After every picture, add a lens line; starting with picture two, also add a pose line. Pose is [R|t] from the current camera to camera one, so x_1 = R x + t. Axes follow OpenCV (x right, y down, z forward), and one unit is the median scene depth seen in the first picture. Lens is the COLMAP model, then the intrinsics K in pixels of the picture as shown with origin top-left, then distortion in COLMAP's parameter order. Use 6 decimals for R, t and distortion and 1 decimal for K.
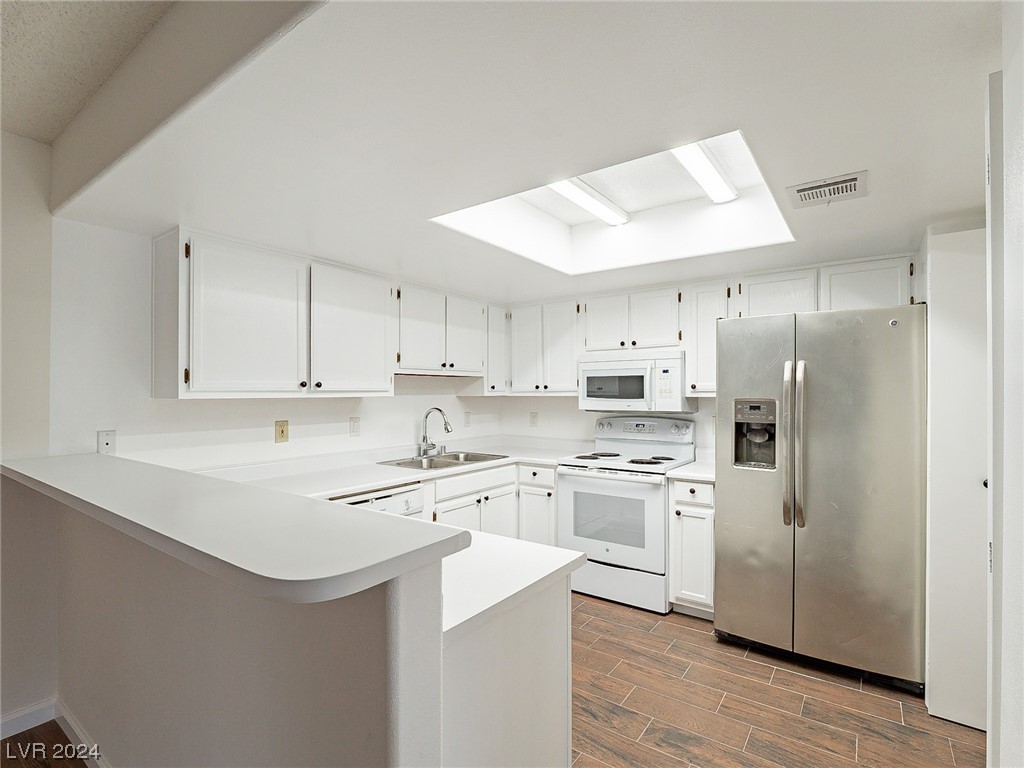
lens RADIAL K [[499.6, 0, 511.1], [0, 499.6, 390.6], [0, 0, 1]] dist [-0.010512, -0.002525]
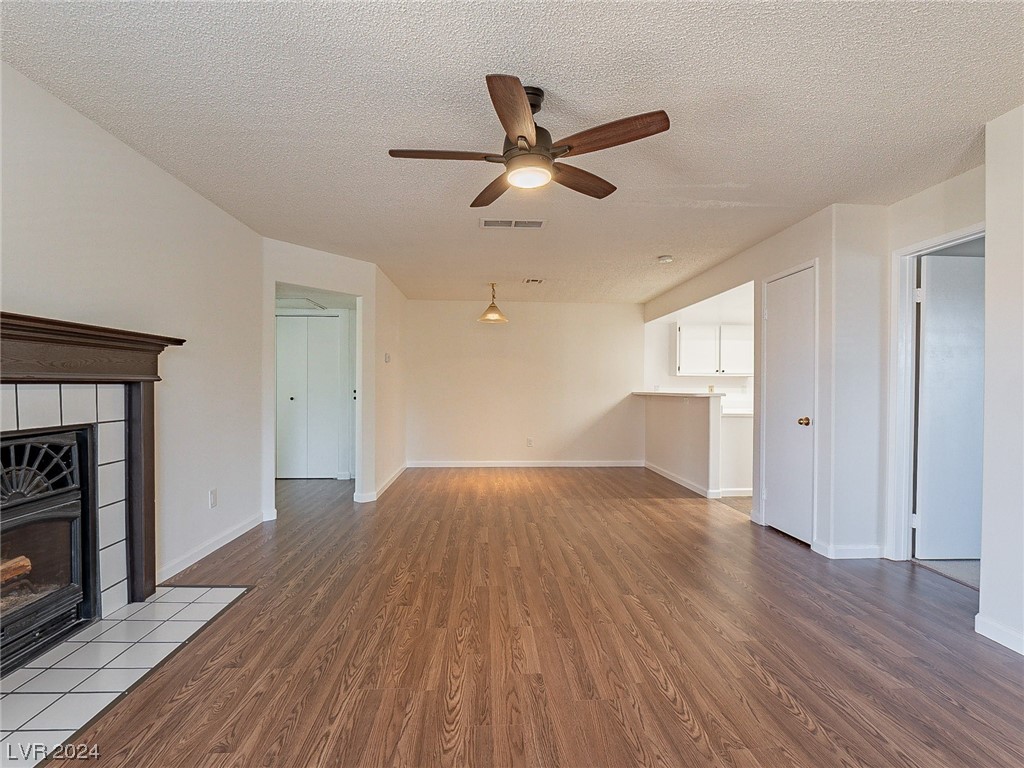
lens RADIAL K [[499.6, 0, 515.0], [0, 499.6, 392.1], [0, 0, 1]] dist [-0.010512, -0.002525]
pose [[0.634726, 0.011229, -0.772656, 0.779055], [-0.005047, 0.999933, 0.010387, 0.062249], [0.772721, -0.002693, 0.634740, -1.244625]]
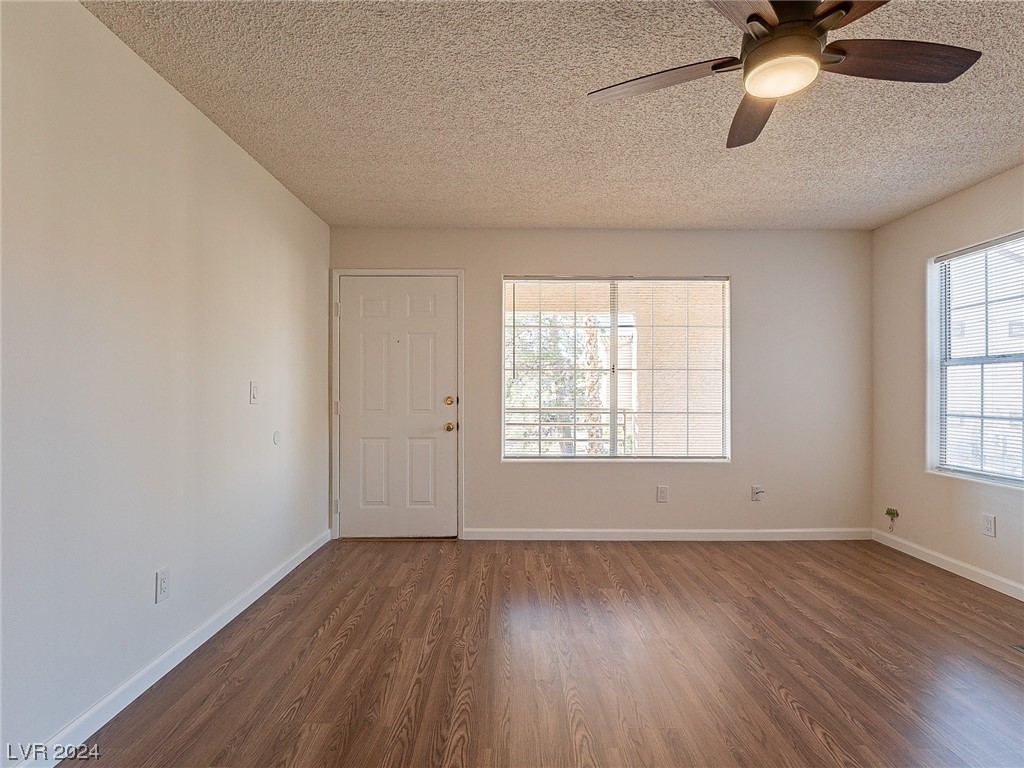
lens RADIAL K [[499.6, 0, 514.5], [0, 499.6, 388.3], [0, 0, 1]] dist [-0.010512, -0.002525]
pose [[-0.591031, -0.001297, 0.806647, 0.082613], [-0.004424, 0.999989, -0.001634, 0.060912], [-0.806636, -0.004534, -0.591031, -0.384757]]
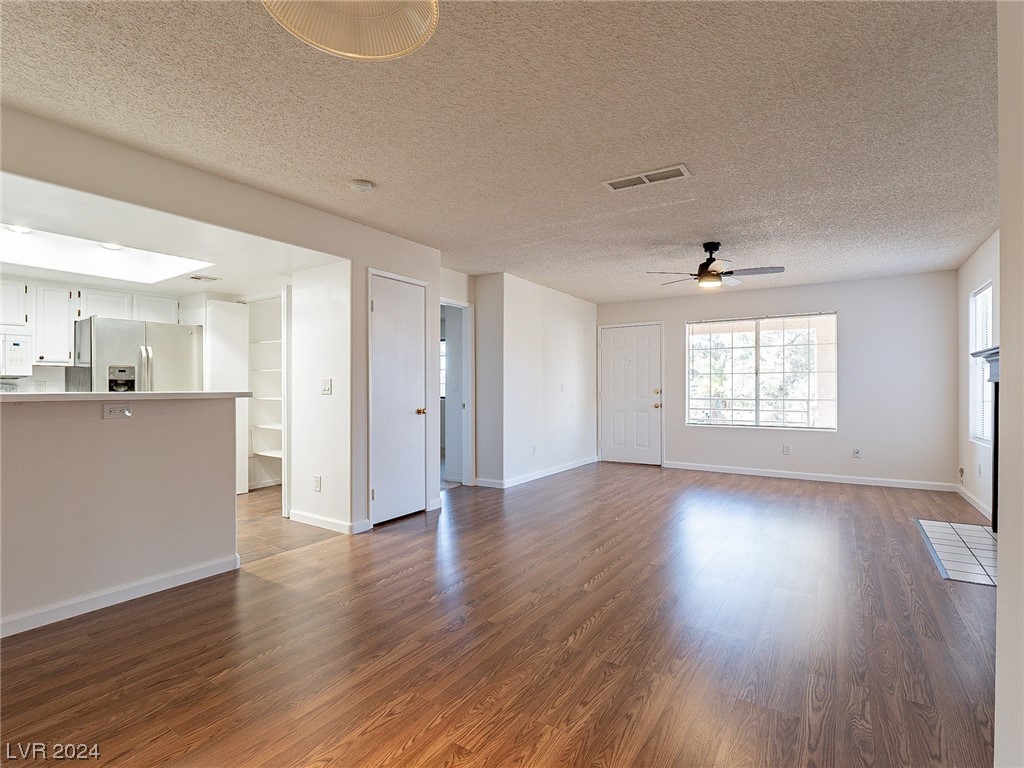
lens RADIAL K [[499.6, 0, 512.6], [0, 499.6, 389.6], [0, 0, 1]] dist [-0.010512, -0.002525]
pose [[-0.043623, -0.004189, 0.999039, -1.029062], [-0.001432, 0.999990, 0.004130, 0.071227], [-0.999047, -0.001251, -0.043628, -0.231364]]
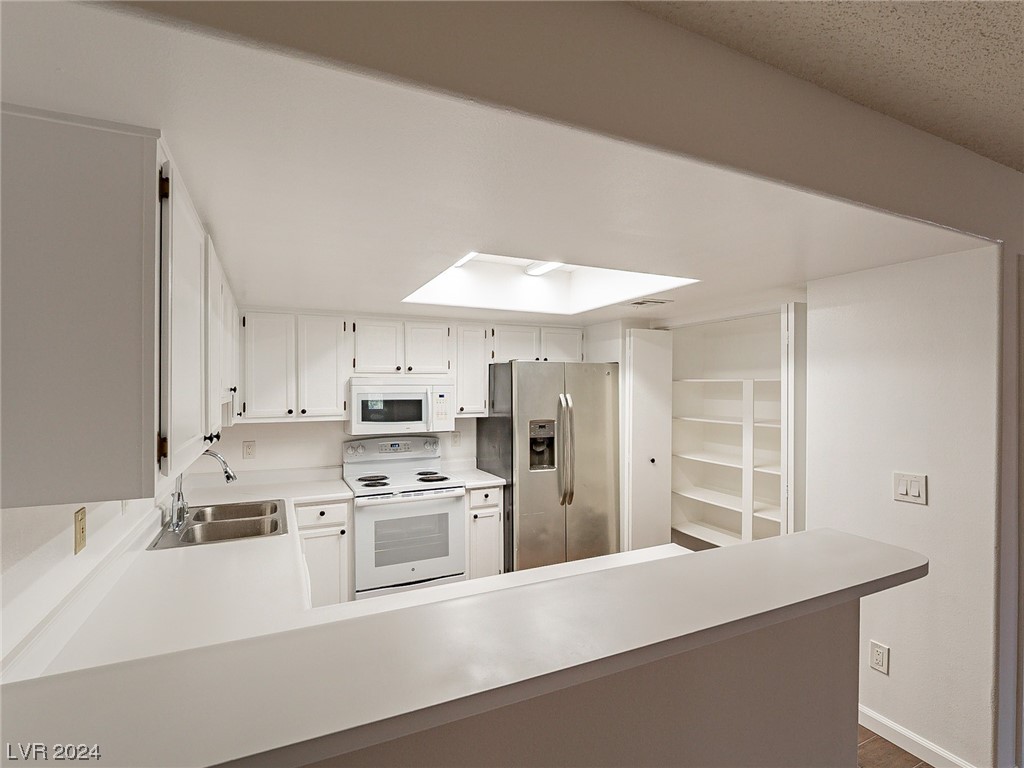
lens RADIAL K [[499.6, 0, 517.1], [0, 499.6, 385.7], [0, 0, 1]] dist [-0.010512, -0.002525]
pose [[0.472786, 0.004558, 0.881165, -0.610935], [-0.003730, 0.999988, -0.003172, -0.059381], [-0.881169, -0.001787, 0.472798, 0.313890]]
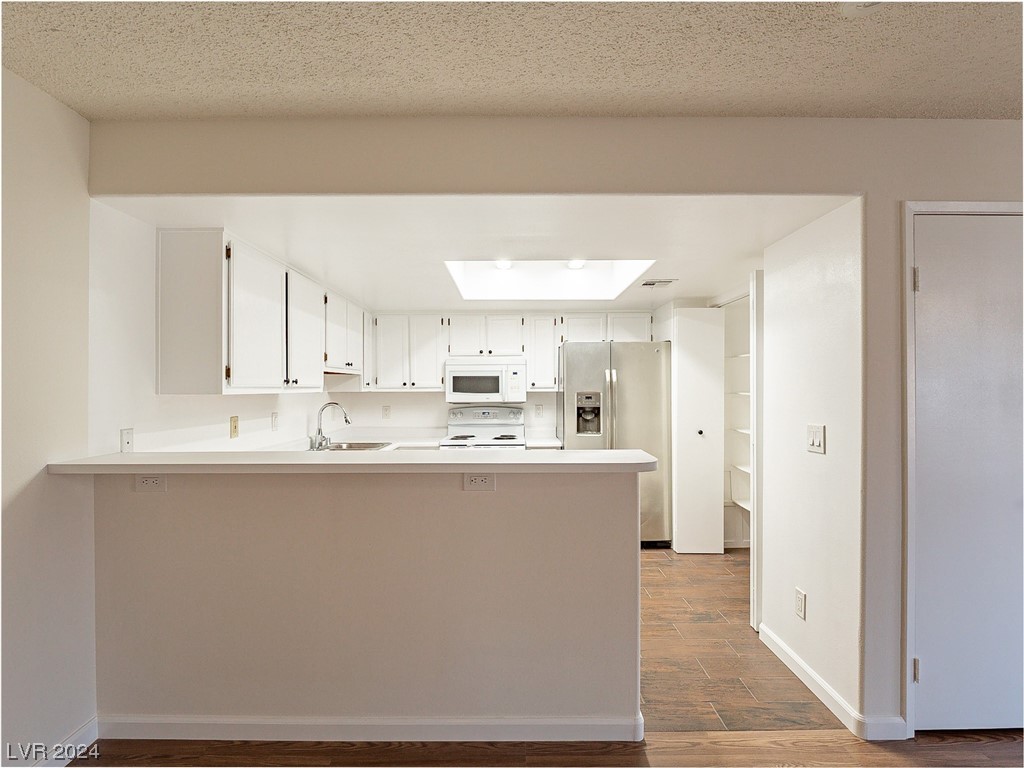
lens RADIAL K [[499.6, 0, 514.5], [0, 499.6, 386.7], [0, 0, 1]] dist [-0.010512, -0.002525]
pose [[0.806730, 0.000961, 0.590919, -0.524754], [-0.000258, 0.999999, -0.001275, 0.000682], [-0.590920, 0.000876, 0.806730, -0.134445]]
